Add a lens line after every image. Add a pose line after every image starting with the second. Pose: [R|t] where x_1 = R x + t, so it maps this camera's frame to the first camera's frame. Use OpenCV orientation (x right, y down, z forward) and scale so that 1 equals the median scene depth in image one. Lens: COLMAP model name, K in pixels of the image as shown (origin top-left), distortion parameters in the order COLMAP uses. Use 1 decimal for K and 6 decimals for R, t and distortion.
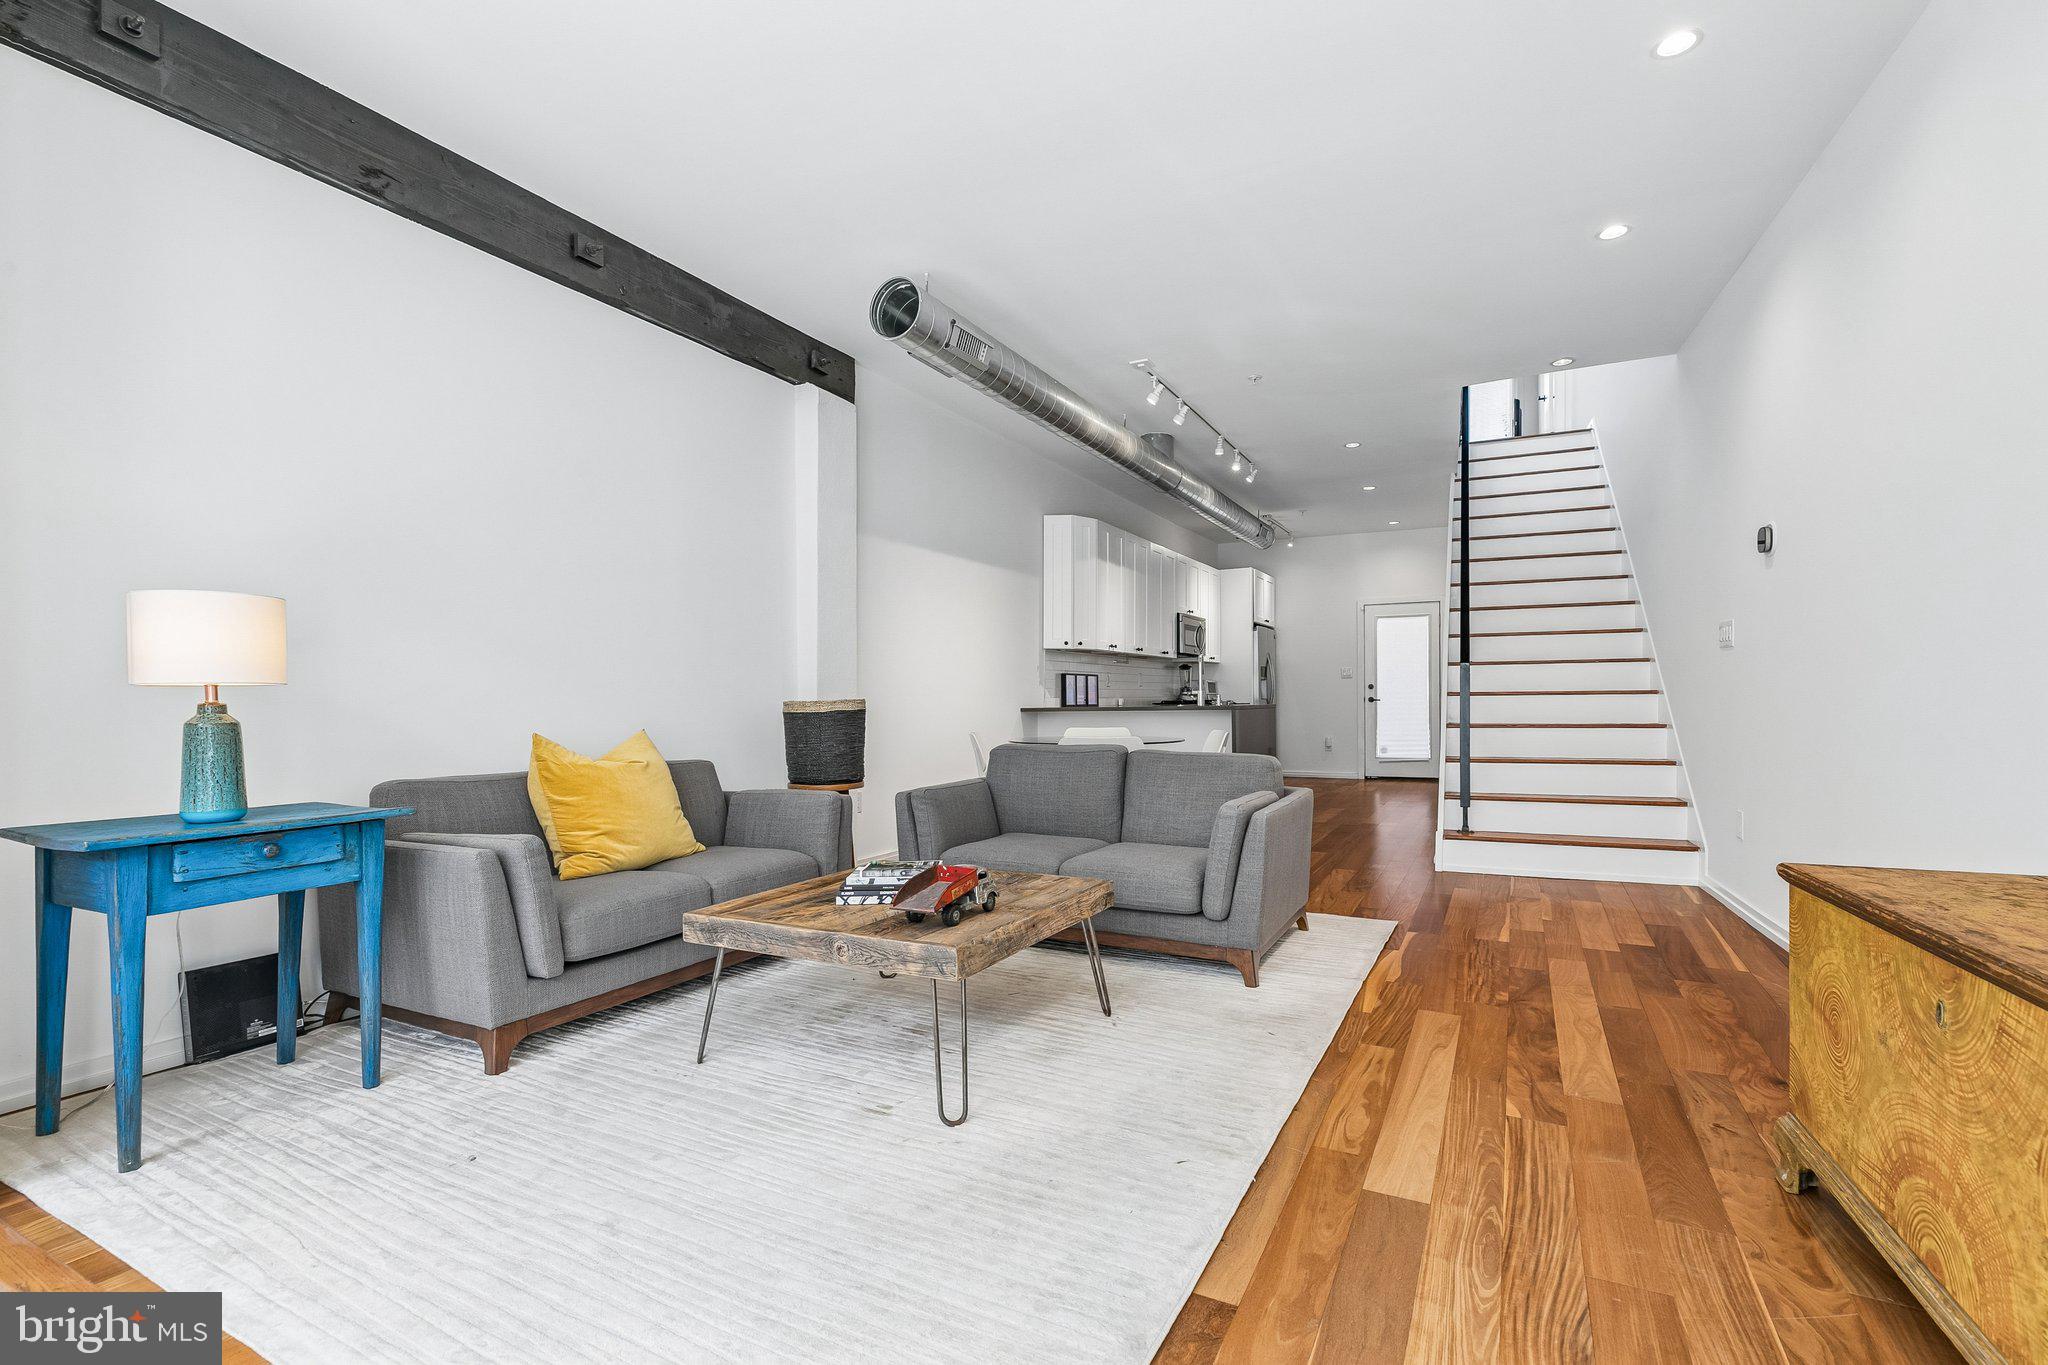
lens RADIAL K [[931.9, 0, 1024.4], [0, 931.9, 708.8], [0, 0, 1]] dist [0.008753, -0.000813]
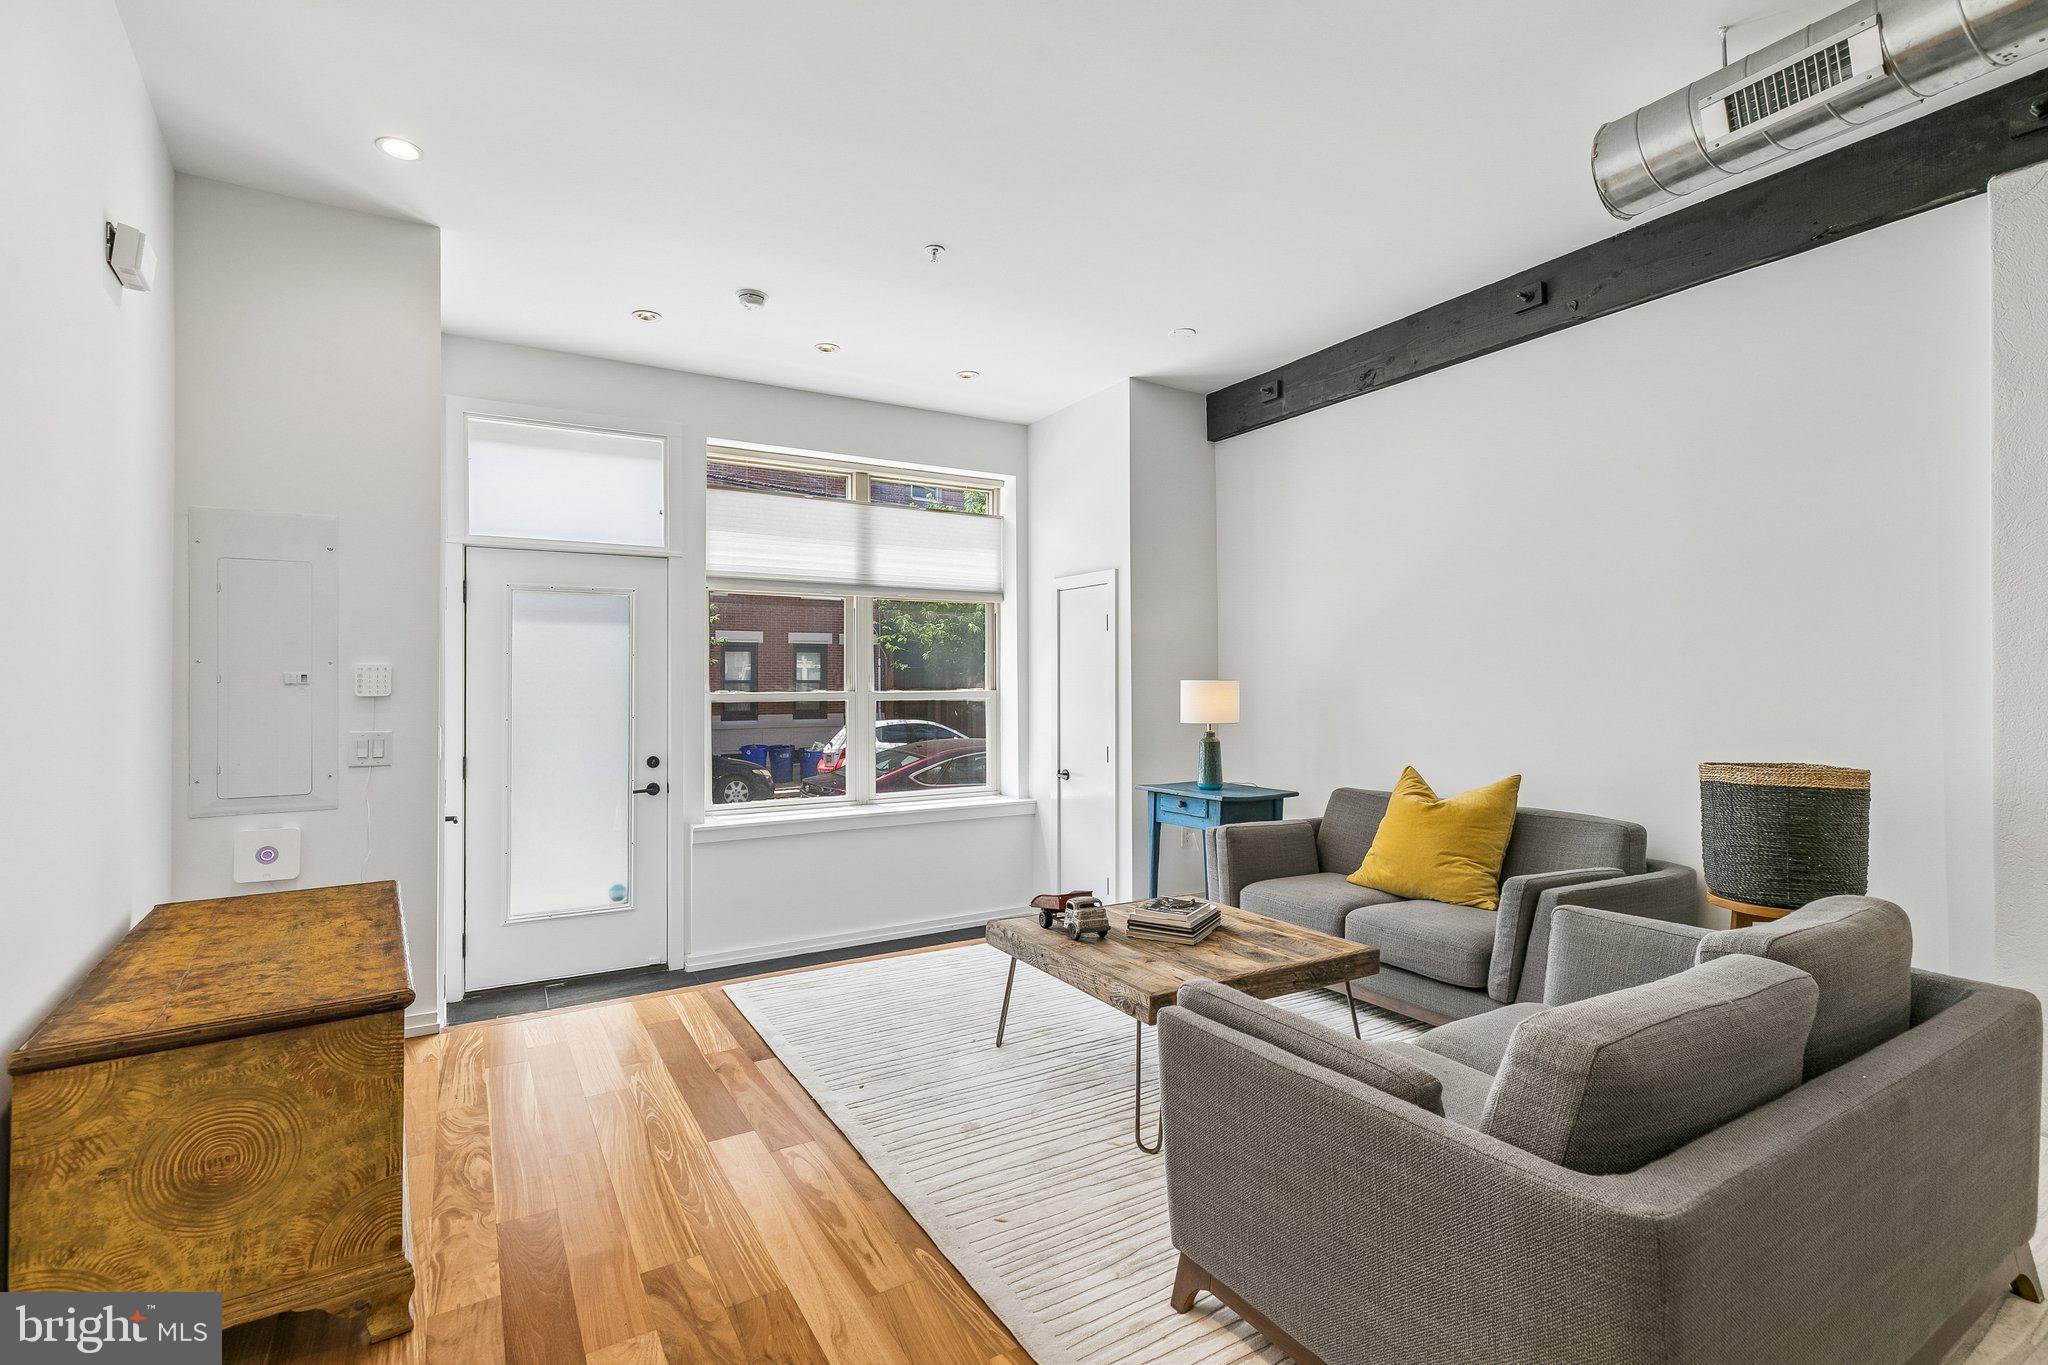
lens RADIAL K [[920.5, 0, 1004.8], [0, 920.5, 676.7], [0, 0, 1]] dist [-0.002069, -0.000931]
pose [[-0.523020, -0.000953, -0.852320, 0.827578], [-0.002977, 0.999995, 0.000709, -0.096733], [0.852315, 0.002908, -0.523020, 1.264653]]
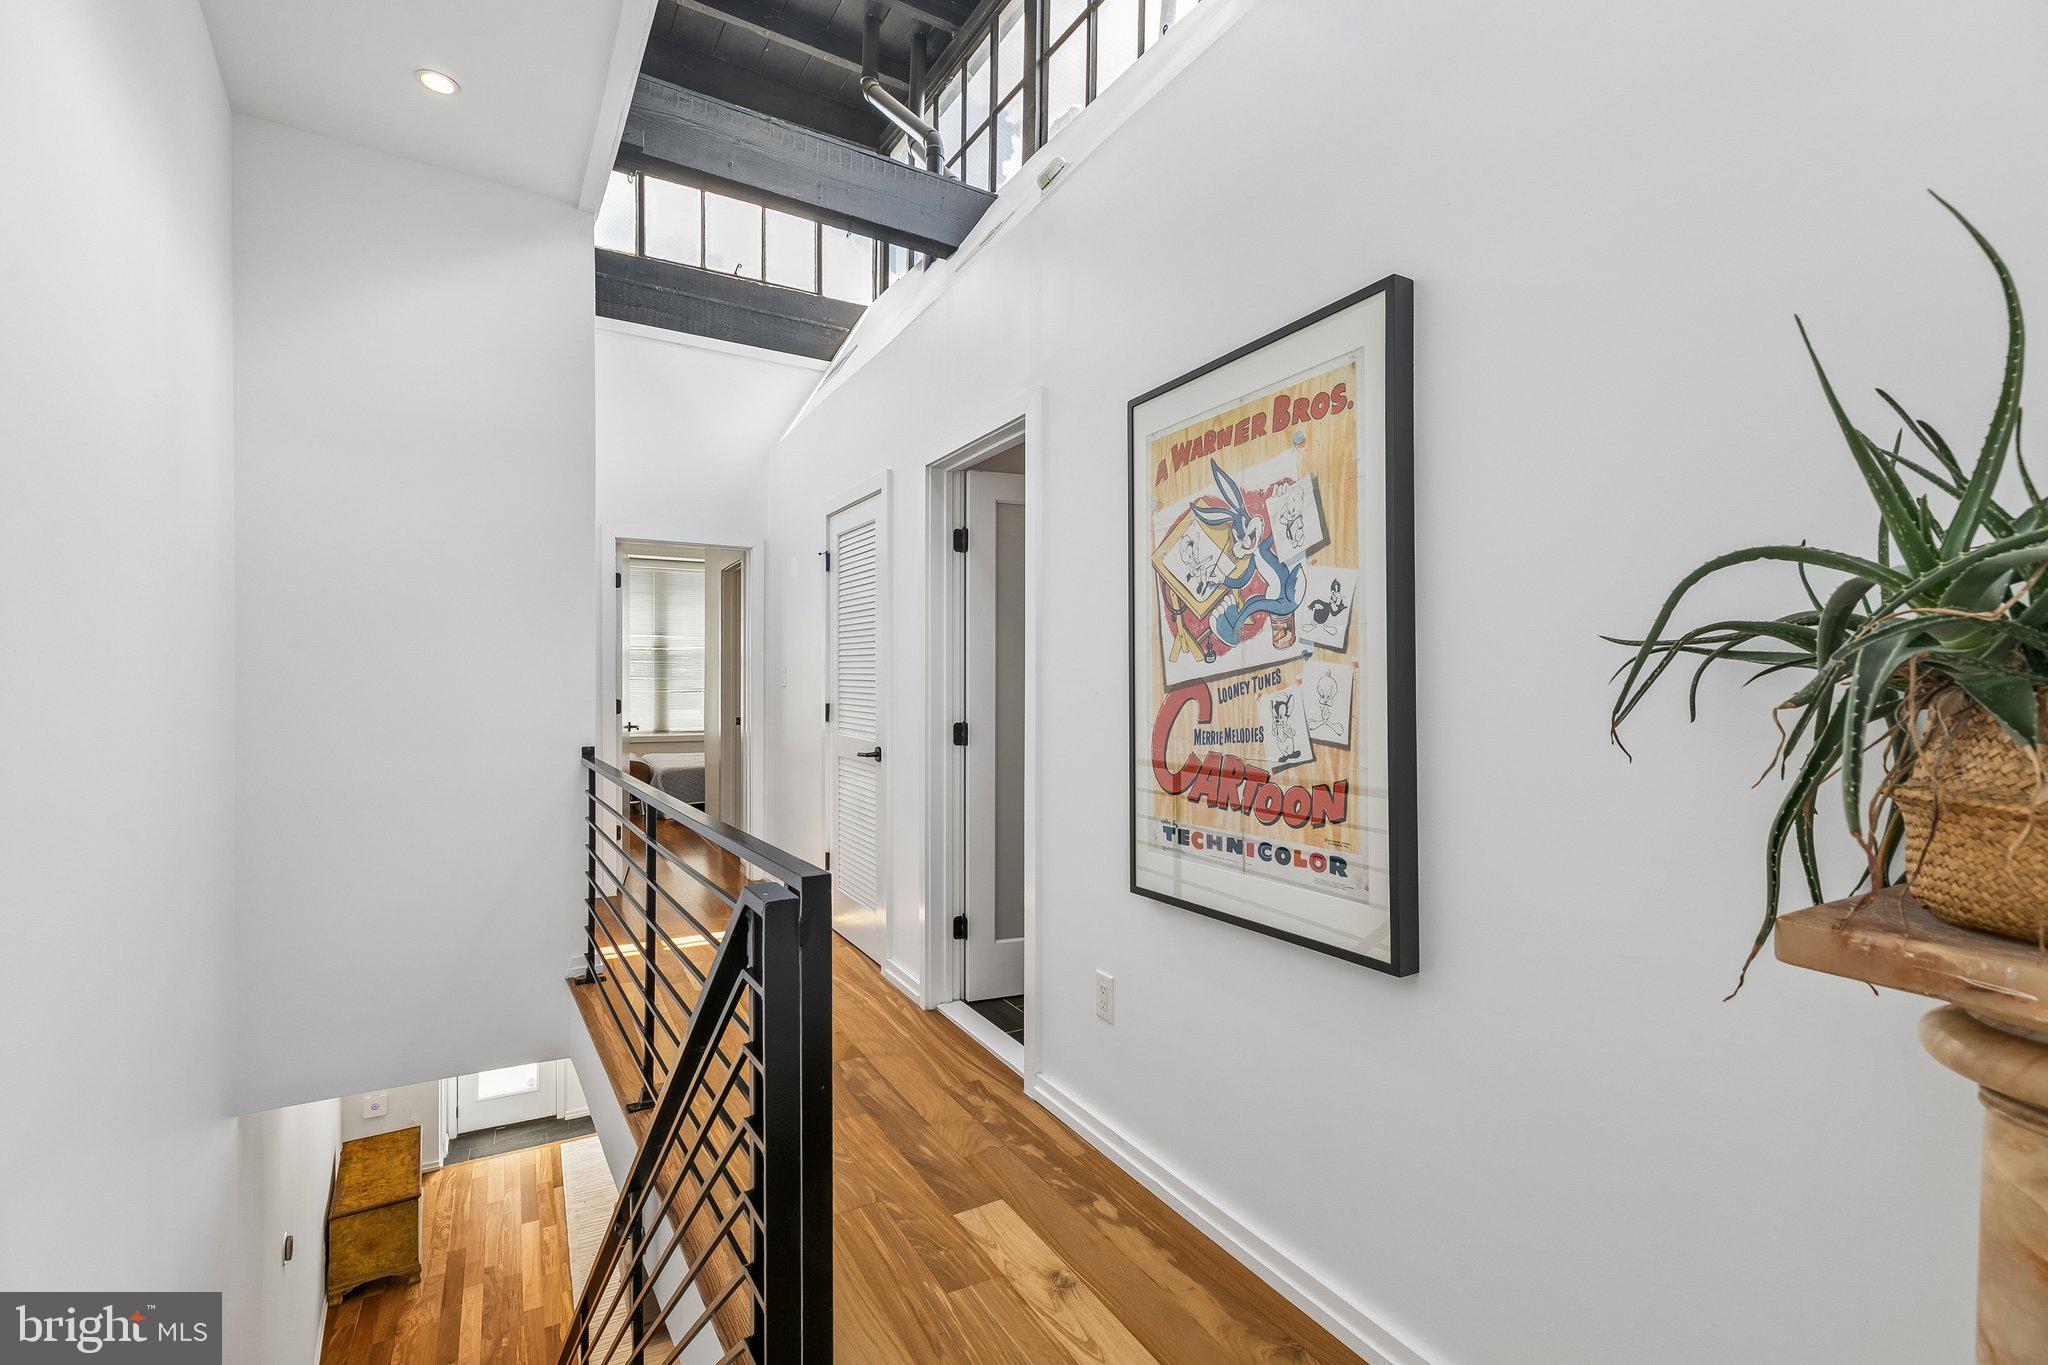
lens RADIAL K [[920.5, 0, 1004.8], [0, 920.5, 676.7], [0, 0, 1]] dist [-0.002069, -0.000931]
pose [[-0.559029, 0.005818, -0.829128, 1.575334], [0.000874, 0.999979, 0.006428, -1.161975], [0.829148, 0.002869, -0.559022, 3.058193]]
